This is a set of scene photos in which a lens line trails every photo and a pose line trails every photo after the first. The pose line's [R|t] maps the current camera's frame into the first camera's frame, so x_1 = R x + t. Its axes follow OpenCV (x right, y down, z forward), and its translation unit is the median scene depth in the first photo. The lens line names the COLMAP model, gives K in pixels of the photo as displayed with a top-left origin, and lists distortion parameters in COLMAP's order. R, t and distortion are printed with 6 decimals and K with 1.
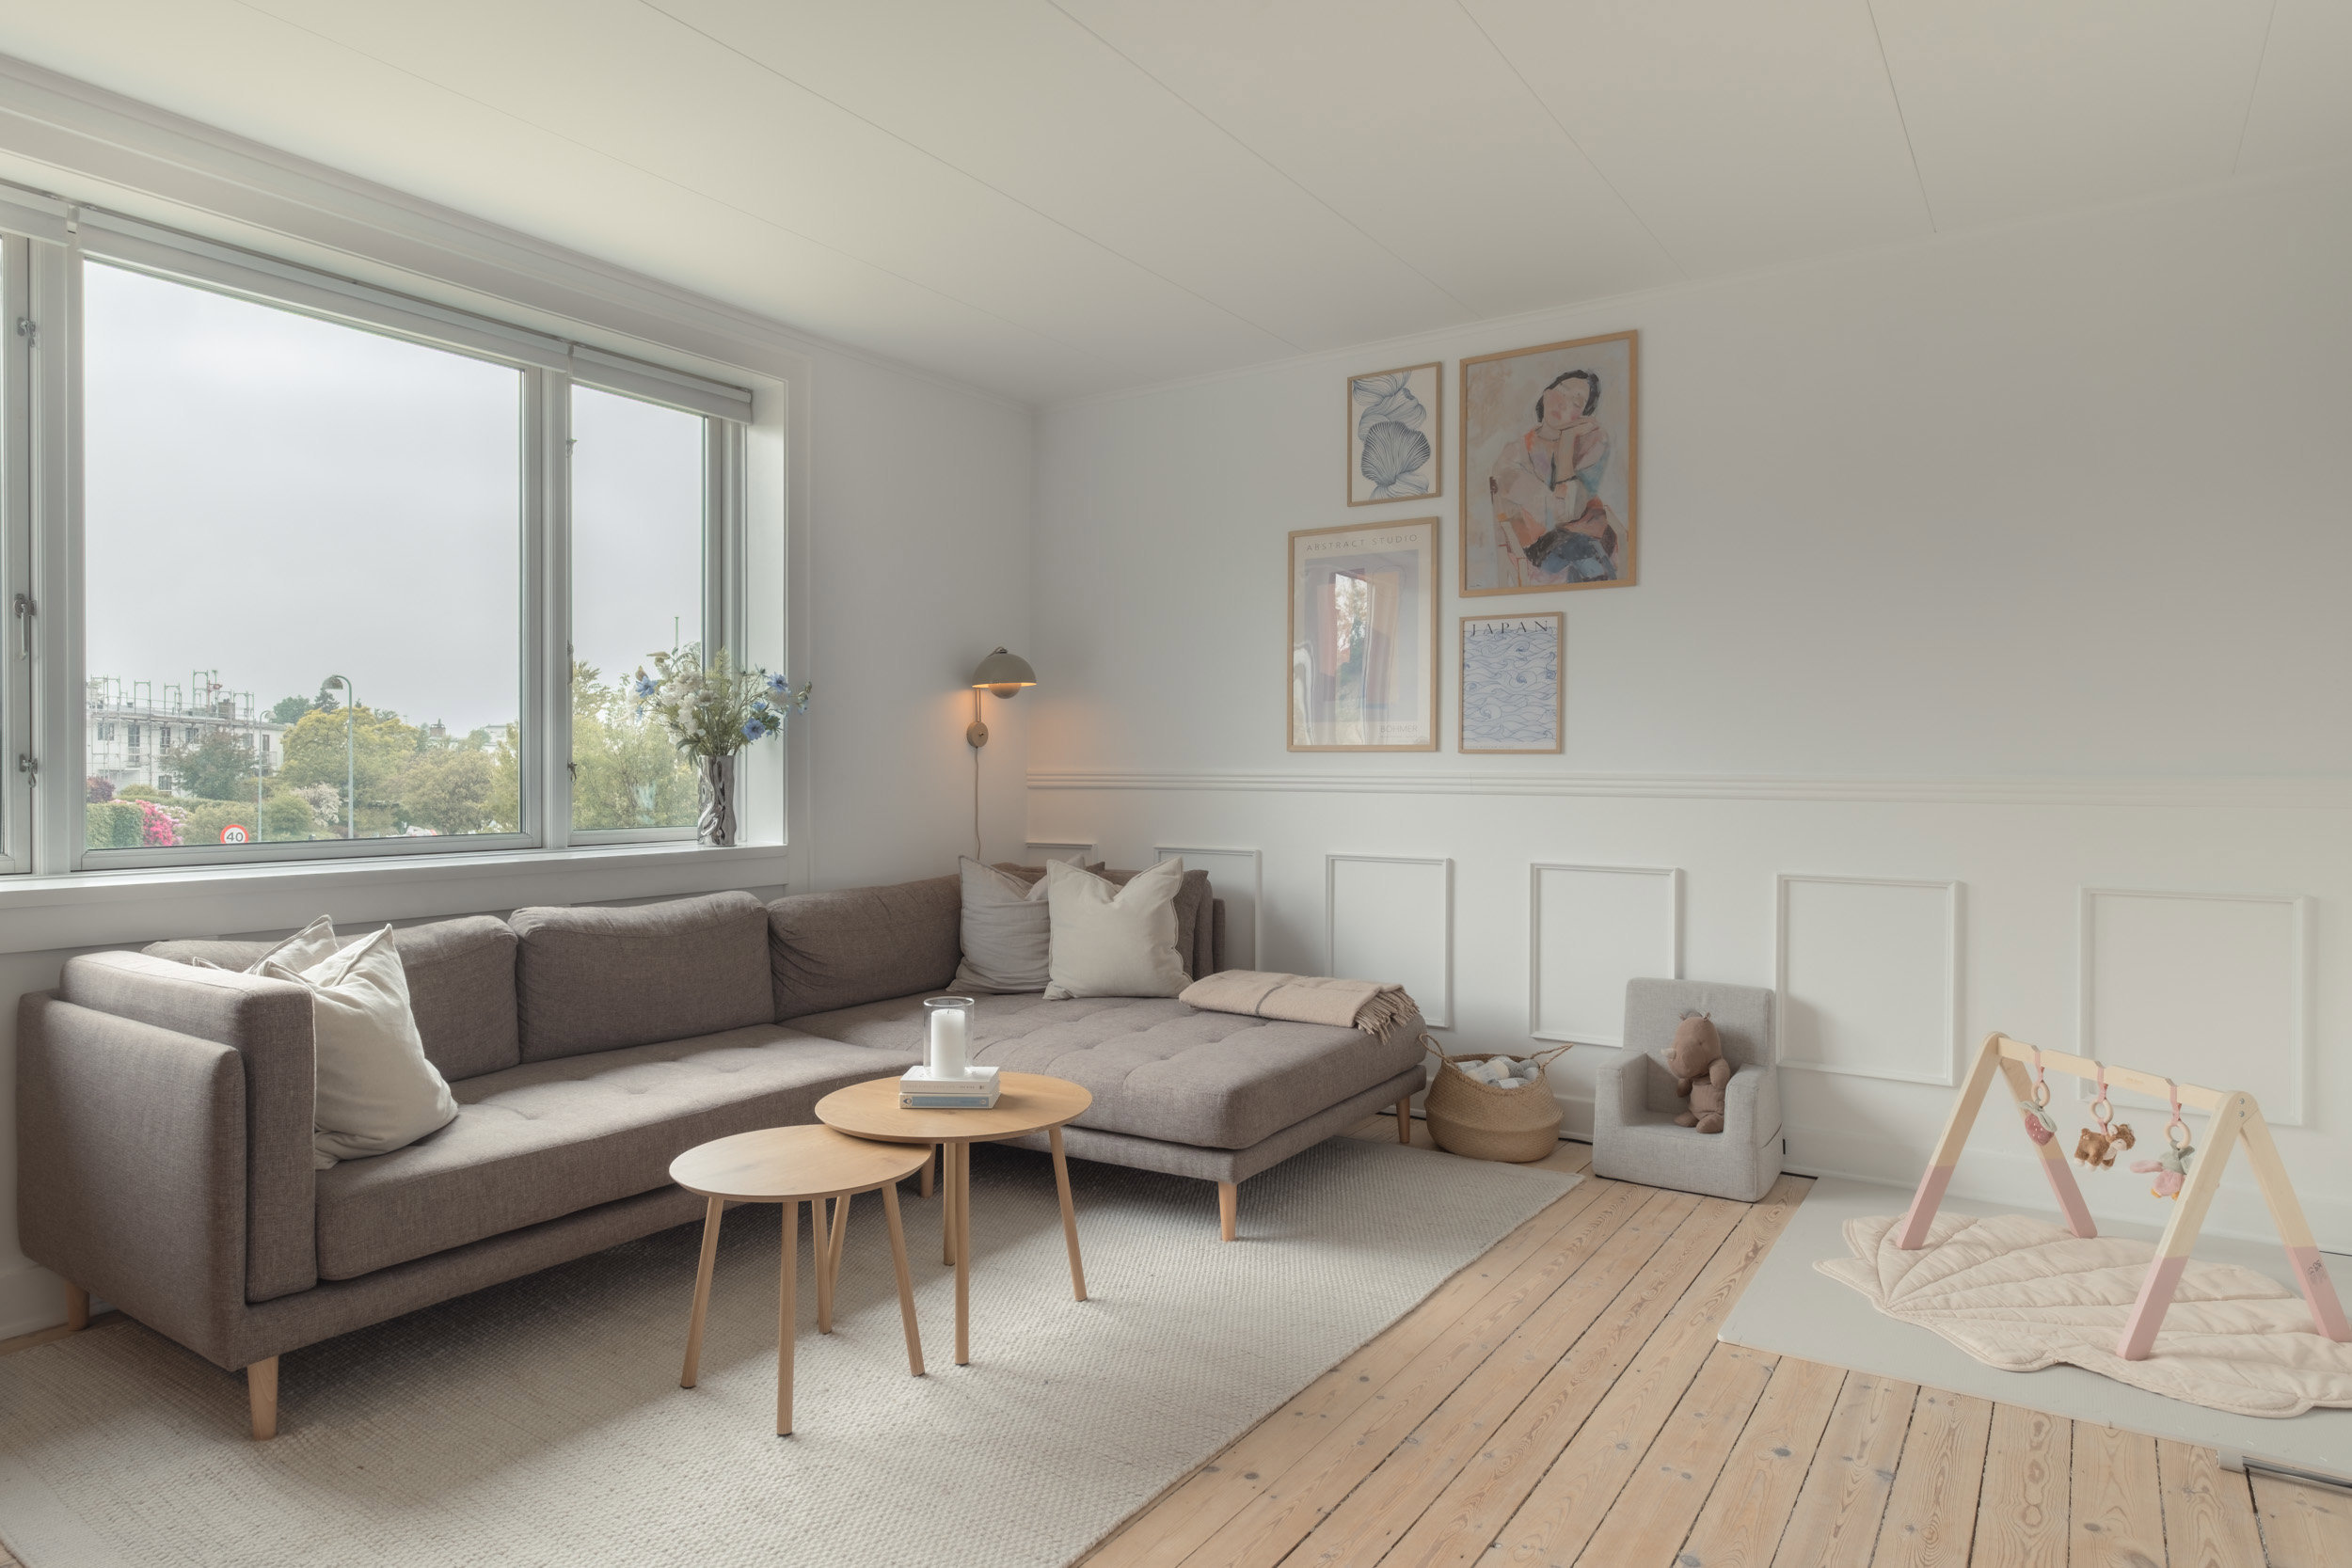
lens RADIAL K [[1369.6, 0, 1176.3], [0, 1369.6, 775.9], [0, 0, 1]] dist [-0.005308, 0.001408]
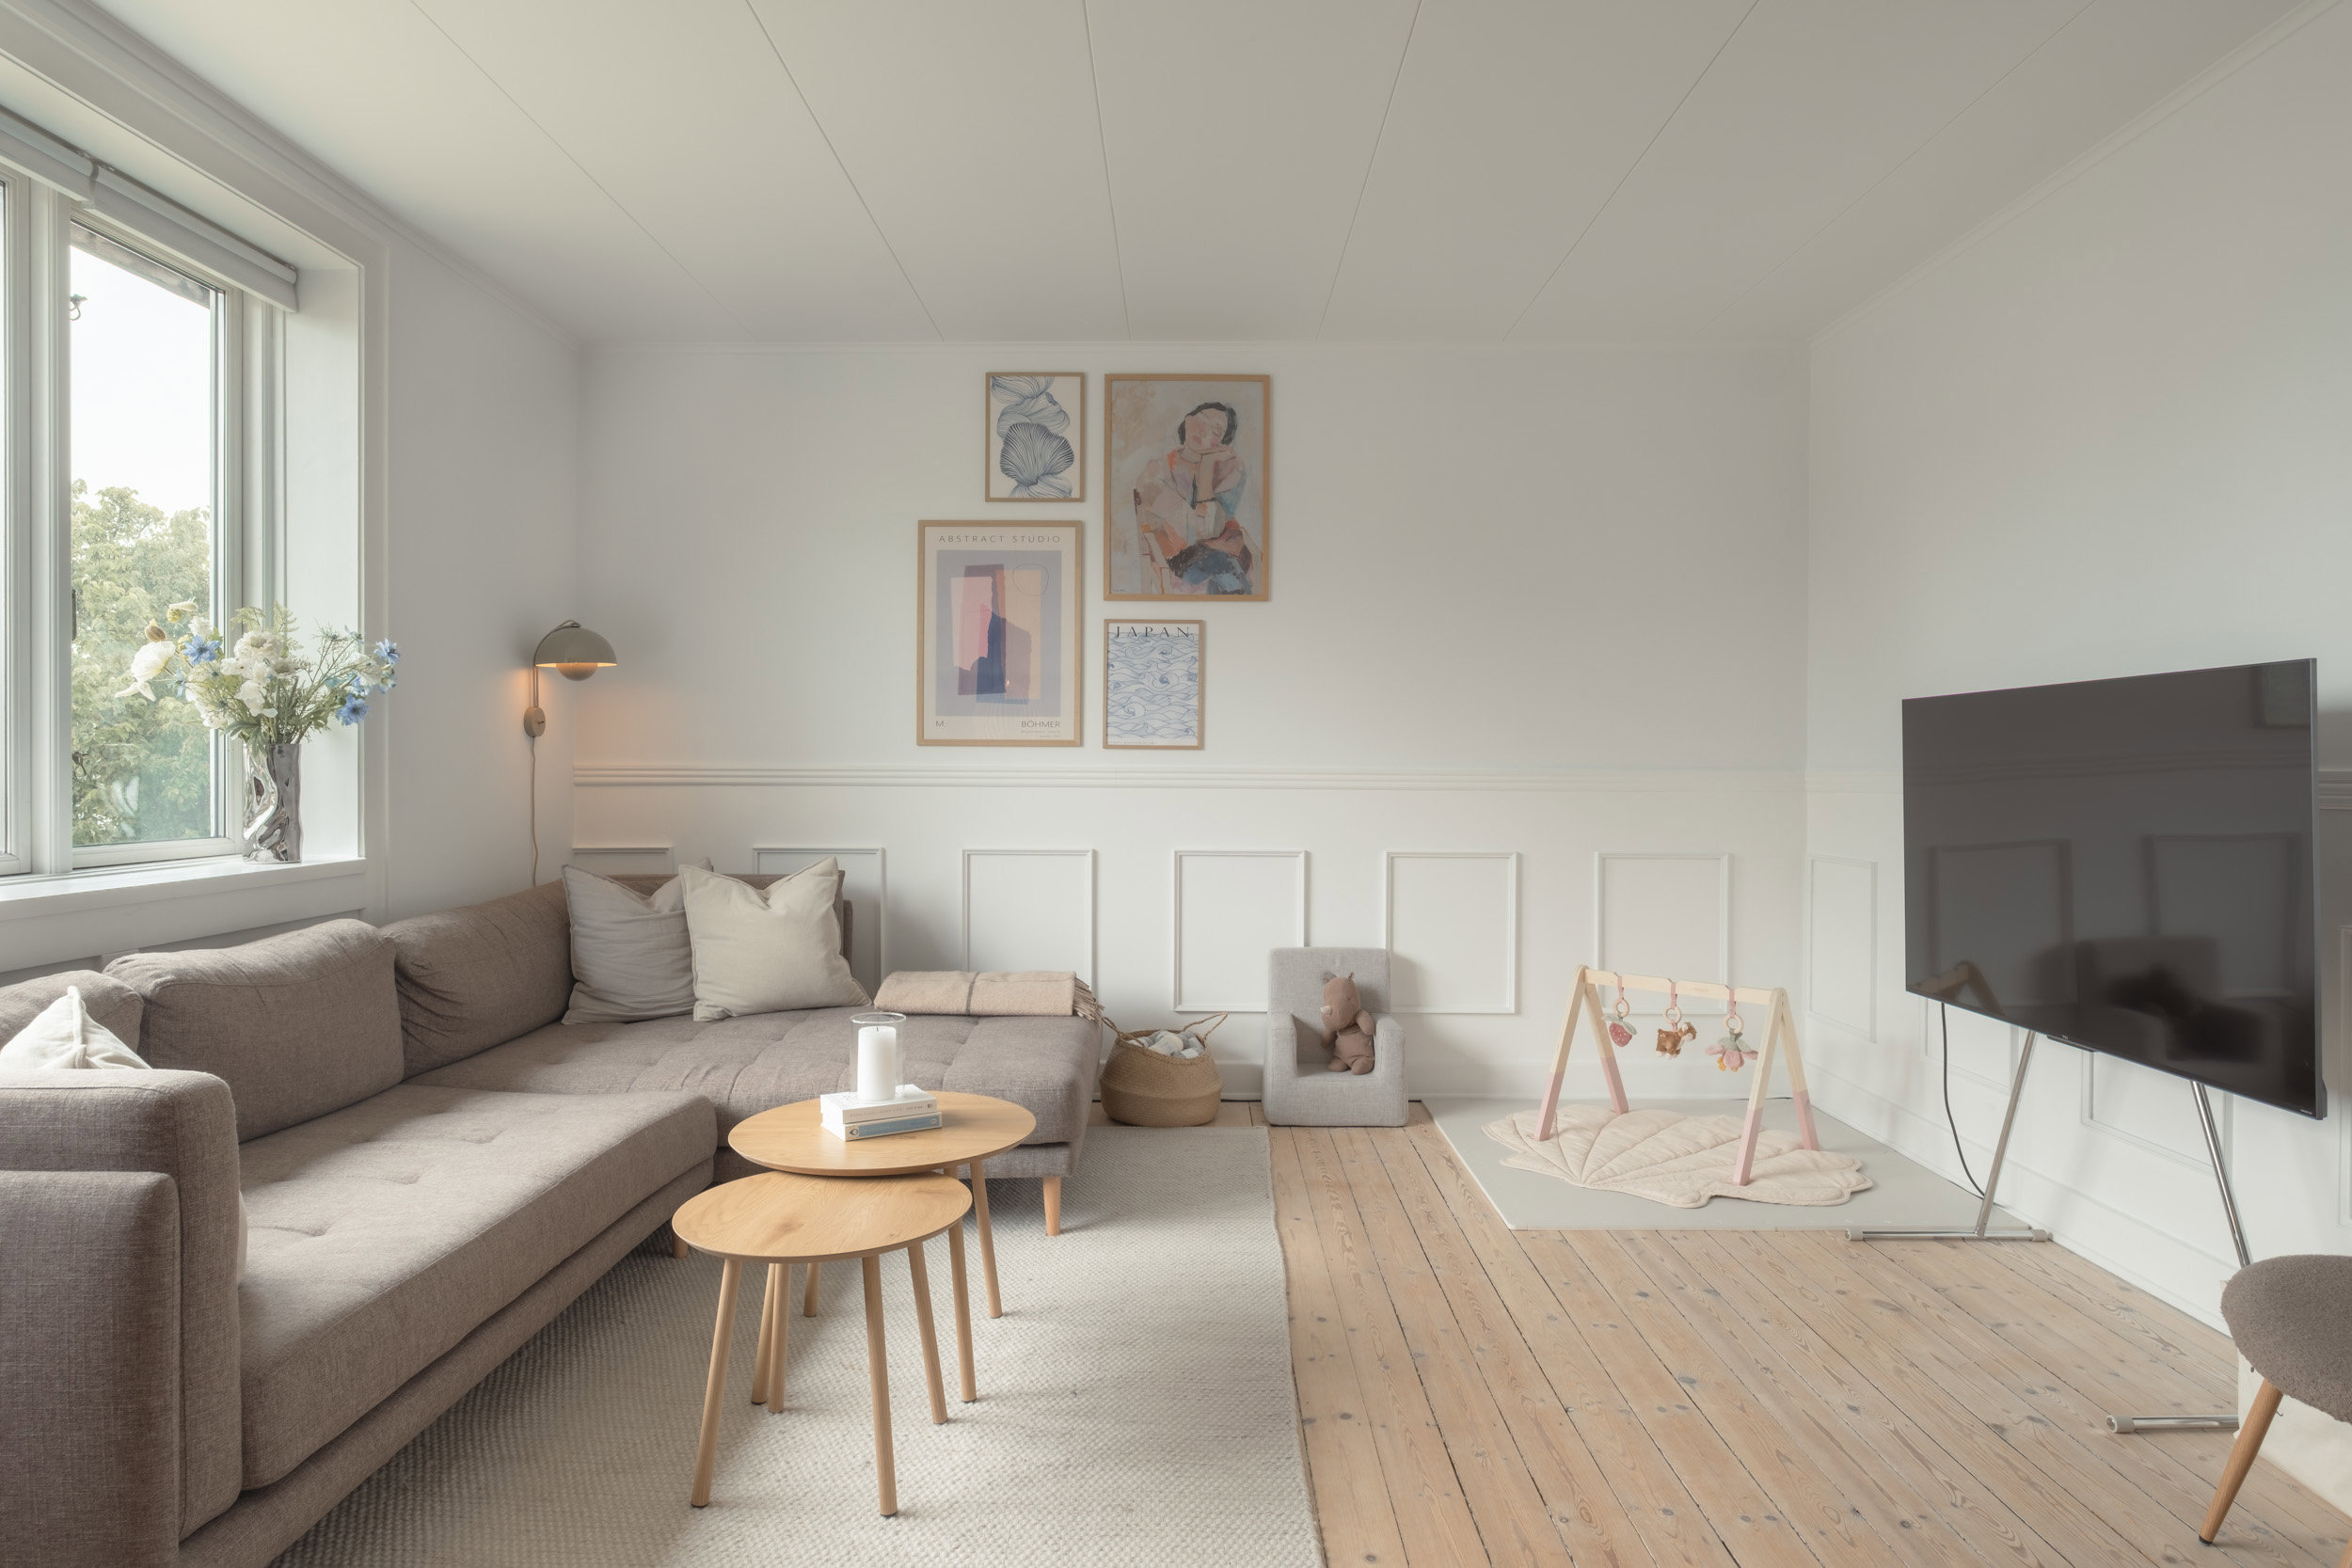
lens RADIAL K [[1380.5, 0, 1175.8], [0, 1380.5, 777.6], [0, 0, 1]] dist [-0.012180, 0.001164]
pose [[0.834196, -0.003093, 0.551460, -0.349309], [0.000826, 0.999990, 0.004359, 0.001306], [-0.551468, -0.003180, 0.834190, 0.089708]]
